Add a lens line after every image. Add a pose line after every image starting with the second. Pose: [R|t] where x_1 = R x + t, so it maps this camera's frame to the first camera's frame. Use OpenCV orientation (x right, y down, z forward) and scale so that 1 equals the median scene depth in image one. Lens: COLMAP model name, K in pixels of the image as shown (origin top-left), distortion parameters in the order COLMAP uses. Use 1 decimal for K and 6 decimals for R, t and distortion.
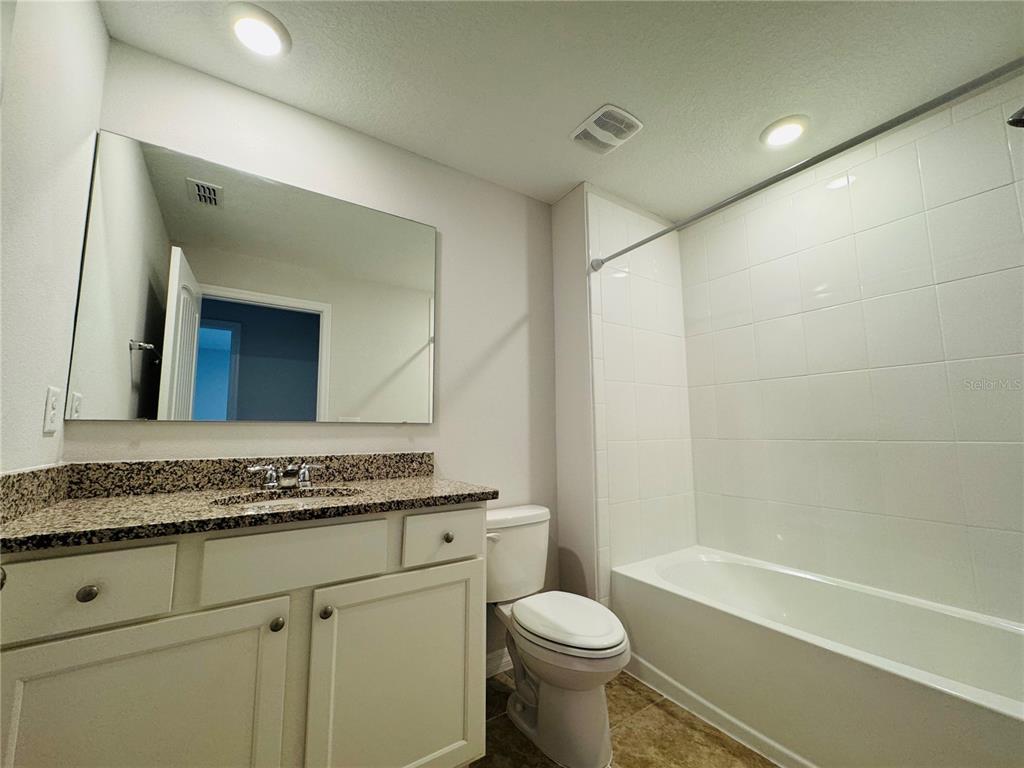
lens RADIAL K [[411.1, 0, 514.4], [0, 411.1, 393.5], [0, 0, 1]] dist [0.000703, -0.000289]
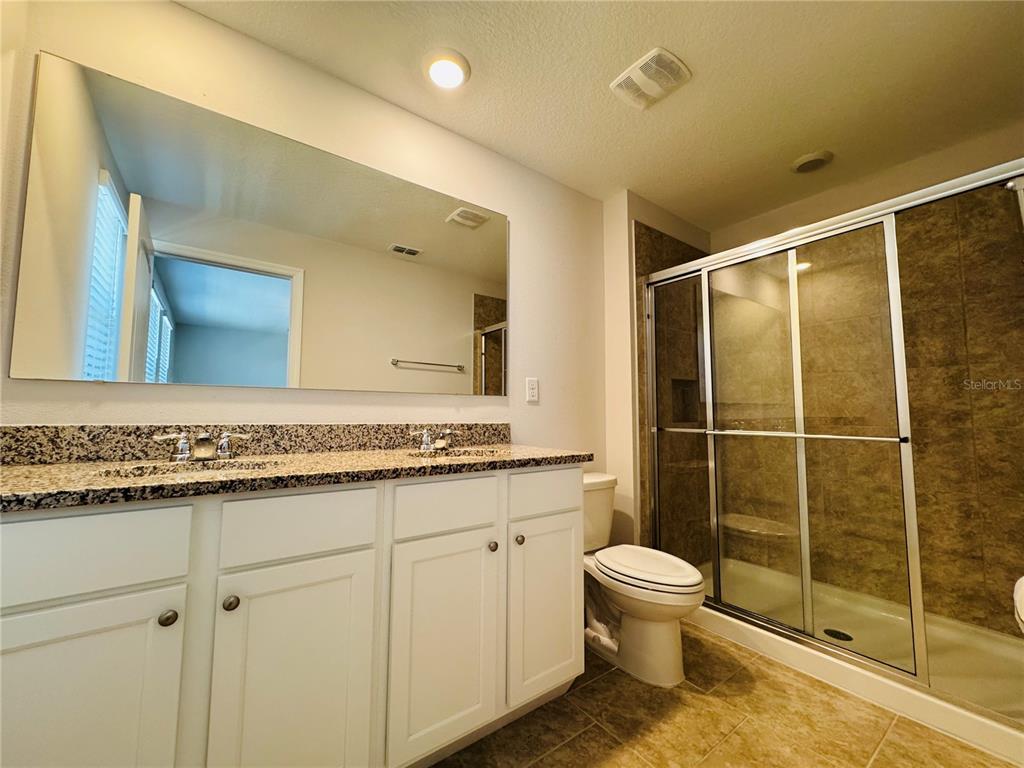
lens RADIAL K [[411.1, 0, 512.1], [0, 411.1, 376.9], [0, 0, 1]] dist [0.000703, -0.000289]
pose [[0.999238, 0.024480, 0.030387, -0.256406], [-0.025067, 0.999503, 0.019096, -0.000527], [-0.029905, -0.019843, 0.999356, -0.132930]]
